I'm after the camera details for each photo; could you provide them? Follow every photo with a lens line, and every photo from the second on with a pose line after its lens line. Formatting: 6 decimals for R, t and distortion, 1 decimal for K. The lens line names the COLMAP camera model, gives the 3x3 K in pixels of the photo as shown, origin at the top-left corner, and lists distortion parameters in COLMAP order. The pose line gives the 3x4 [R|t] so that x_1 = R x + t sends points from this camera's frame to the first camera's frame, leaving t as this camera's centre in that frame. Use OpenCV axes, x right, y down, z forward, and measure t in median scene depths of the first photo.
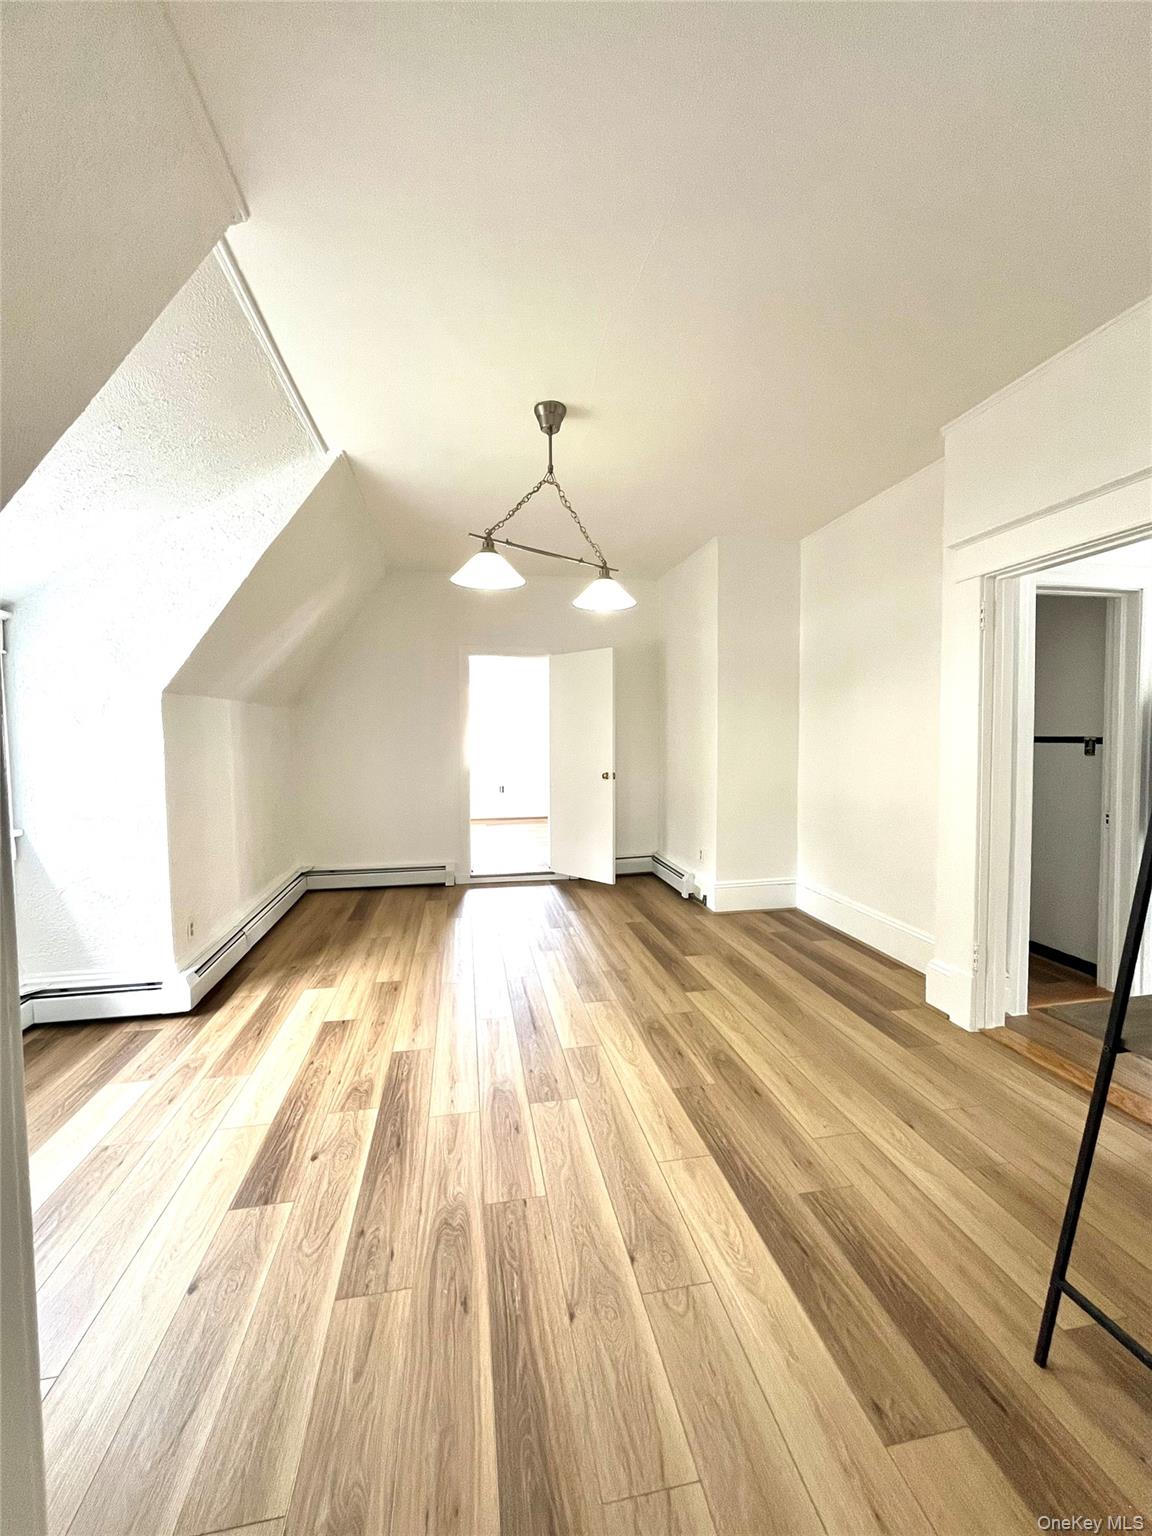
lens RADIAL K [[617.7, 0, 582.4], [0, 617.7, 762.9], [0, 0, 1]] dist [0.001541, 0.000031]
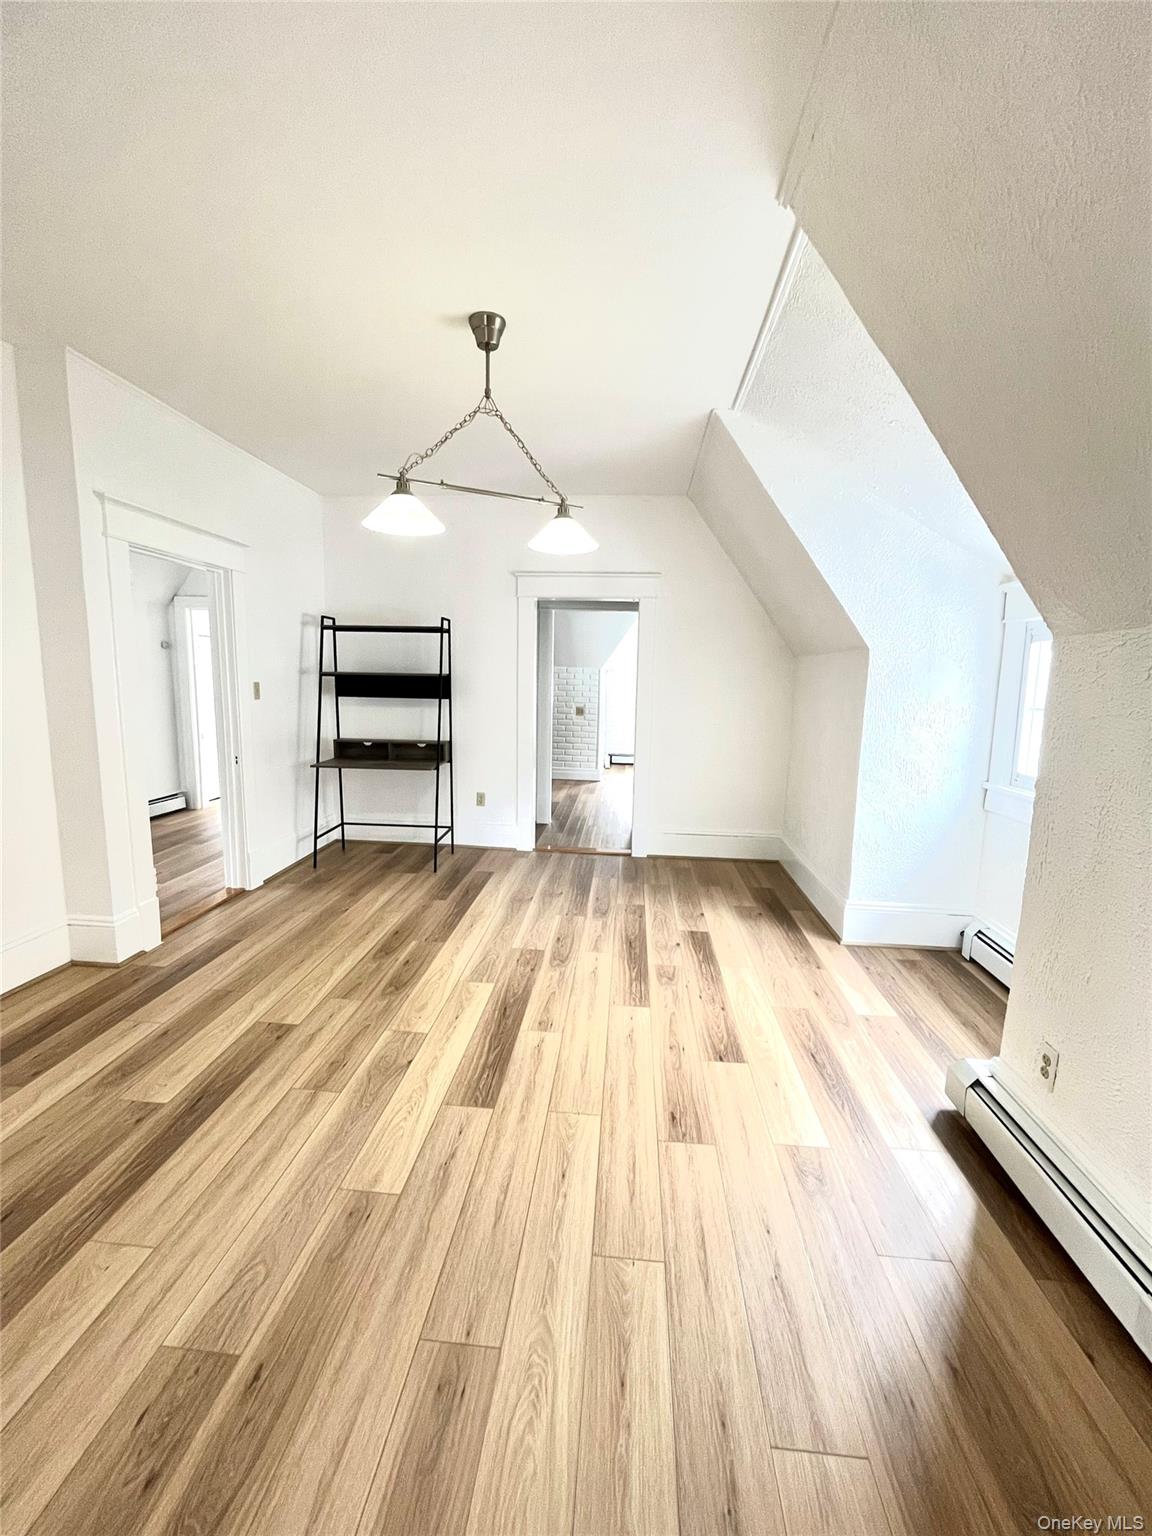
lens RADIAL K [[617.7, 0, 575.4], [0, 617.7, 764.7], [0, 0, 1]] dist [0.001541, 0.000031]
pose [[-0.960425, -0.049666, 0.274077, -0.508259], [0.000688, 0.983549, 0.180642, -0.126764], [-0.278539, 0.173681, -0.944590, 2.184036]]
